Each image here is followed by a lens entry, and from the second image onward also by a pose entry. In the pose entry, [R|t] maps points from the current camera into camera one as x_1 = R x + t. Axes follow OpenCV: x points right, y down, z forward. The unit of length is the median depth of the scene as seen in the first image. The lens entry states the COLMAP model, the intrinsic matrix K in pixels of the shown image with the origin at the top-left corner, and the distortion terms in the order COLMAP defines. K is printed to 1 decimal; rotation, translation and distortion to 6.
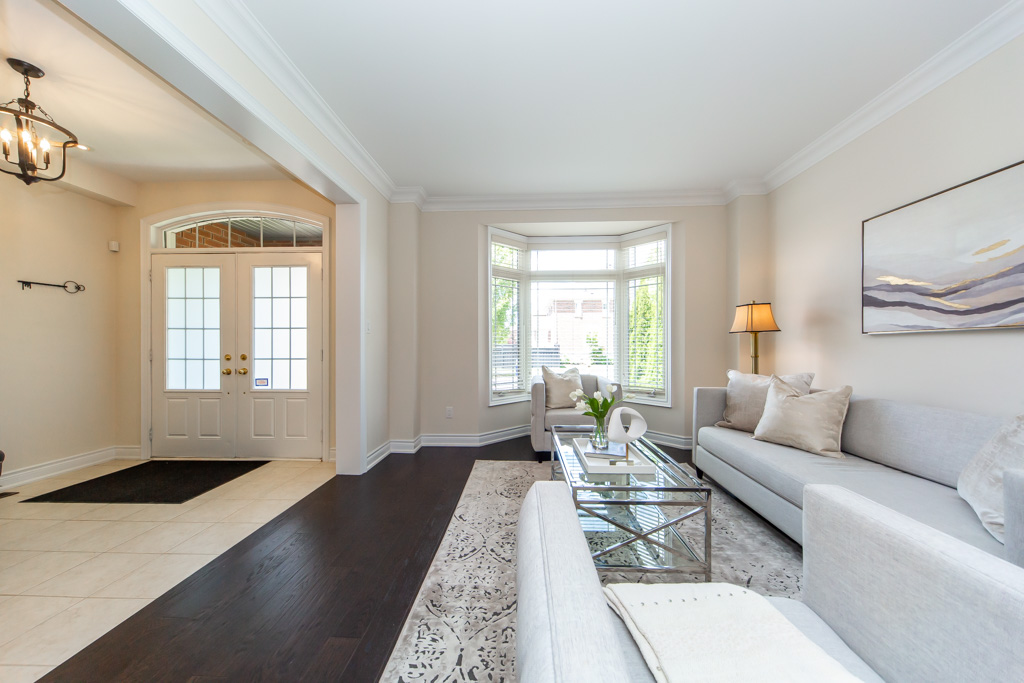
lens RADIAL K [[353.0, 0, 512.3], [0, 353.0, 343.4], [0, 0, 1]] dist [0.001107, -0.000059]
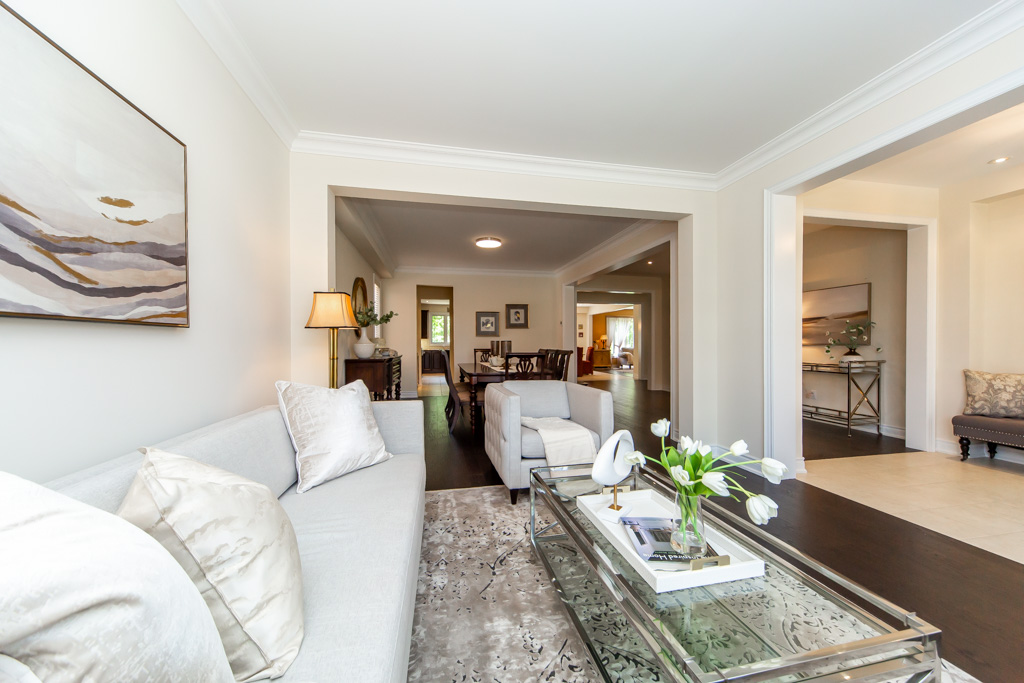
lens RADIAL K [[353.0, 0, 508.4], [0, 353.0, 343.7], [0, 0, 1]] dist [0.001107, -0.000059]
pose [[-0.970873, 0.002229, -0.239584, 0.780737], [0.002501, 0.999997, -0.000832, 0.001228], [0.239581, -0.001407, -0.970875, 1.802459]]
